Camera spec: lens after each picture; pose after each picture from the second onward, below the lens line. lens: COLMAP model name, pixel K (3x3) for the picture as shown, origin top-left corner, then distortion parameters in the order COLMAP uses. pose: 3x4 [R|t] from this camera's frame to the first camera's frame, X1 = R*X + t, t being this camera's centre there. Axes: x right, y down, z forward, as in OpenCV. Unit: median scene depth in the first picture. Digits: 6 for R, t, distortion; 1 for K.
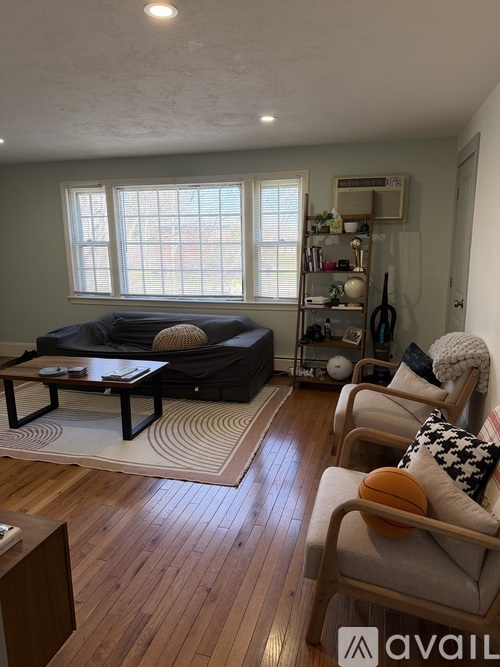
lens RADIAL K [[464.6, 0, 250.0], [0, 464.6, 333.5], [0, 0, 1]] dist [0.100694, -0.146813]
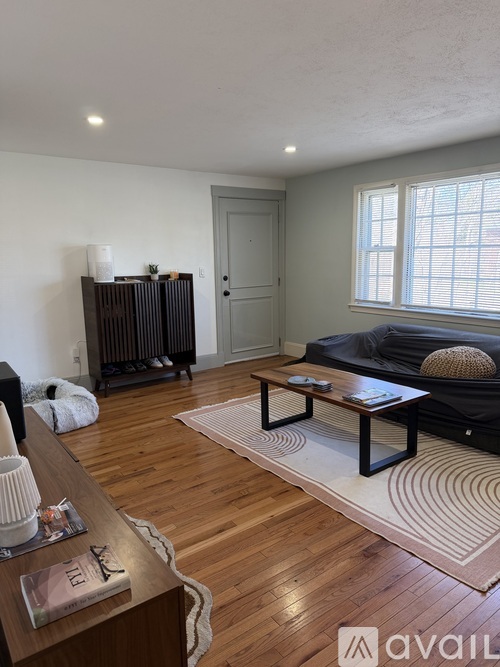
lens RADIAL K [[464.6, 0, 250.0], [0, 464.6, 333.5], [0, 0, 1]] dist [0.100694, -0.146813]
pose [[0.792426, 0.099273, -0.601836, 0.052604], [-0.107631, 0.993942, 0.022234, -0.021950], [0.600397, 0.047157, 0.798310, 0.142203]]
